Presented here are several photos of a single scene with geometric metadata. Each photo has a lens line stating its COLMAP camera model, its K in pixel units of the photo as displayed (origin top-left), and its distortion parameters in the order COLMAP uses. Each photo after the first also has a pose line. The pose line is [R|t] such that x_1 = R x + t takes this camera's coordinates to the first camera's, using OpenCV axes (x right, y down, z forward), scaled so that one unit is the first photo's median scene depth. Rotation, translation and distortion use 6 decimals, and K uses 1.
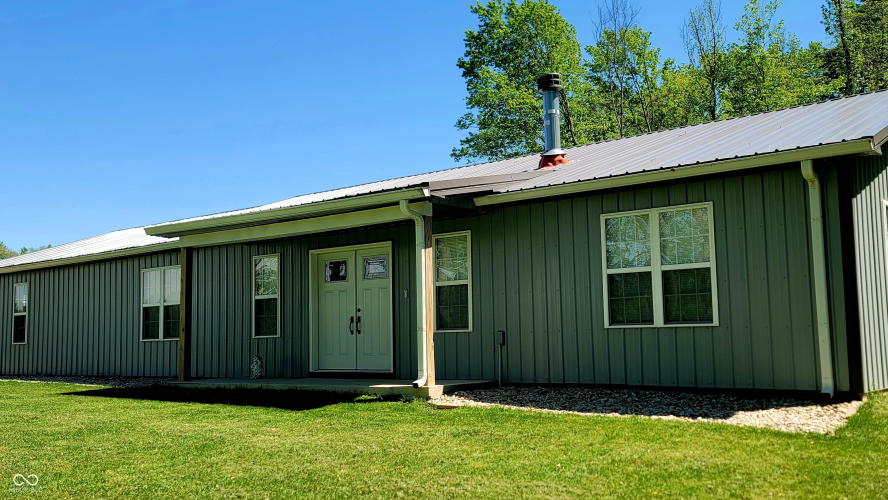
lens RADIAL K [[852.0, 0, 444.0], [0, 852.0, 250.0], [0, 0, 1]] dist [0.080012, -0.005232]
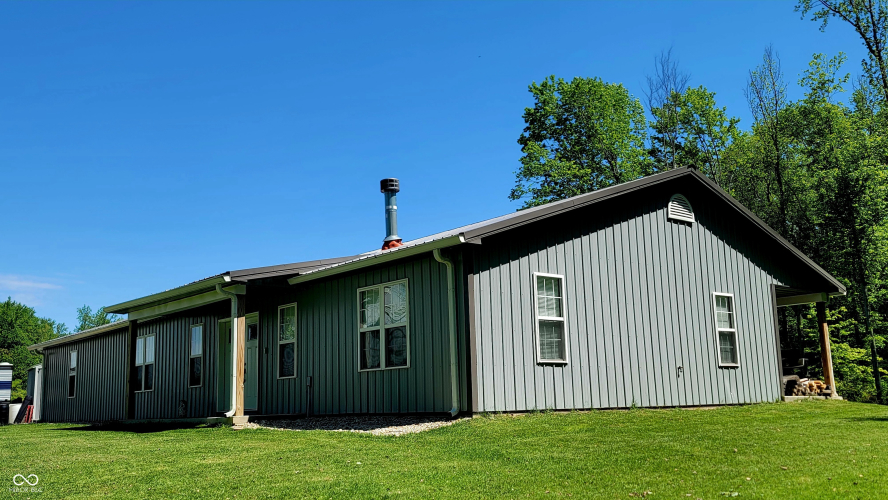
lens RADIAL K [[852.0, 0, 444.0], [0, 852.0, 250.0], [0, 0, 1]] dist [0.080012, -0.005232]
pose [[0.979111, -0.045858, -0.198086, 0.557129], [0.031769, 0.996772, -0.073729, 0.001654], [0.200827, 0.065896, 0.977408, -0.301331]]
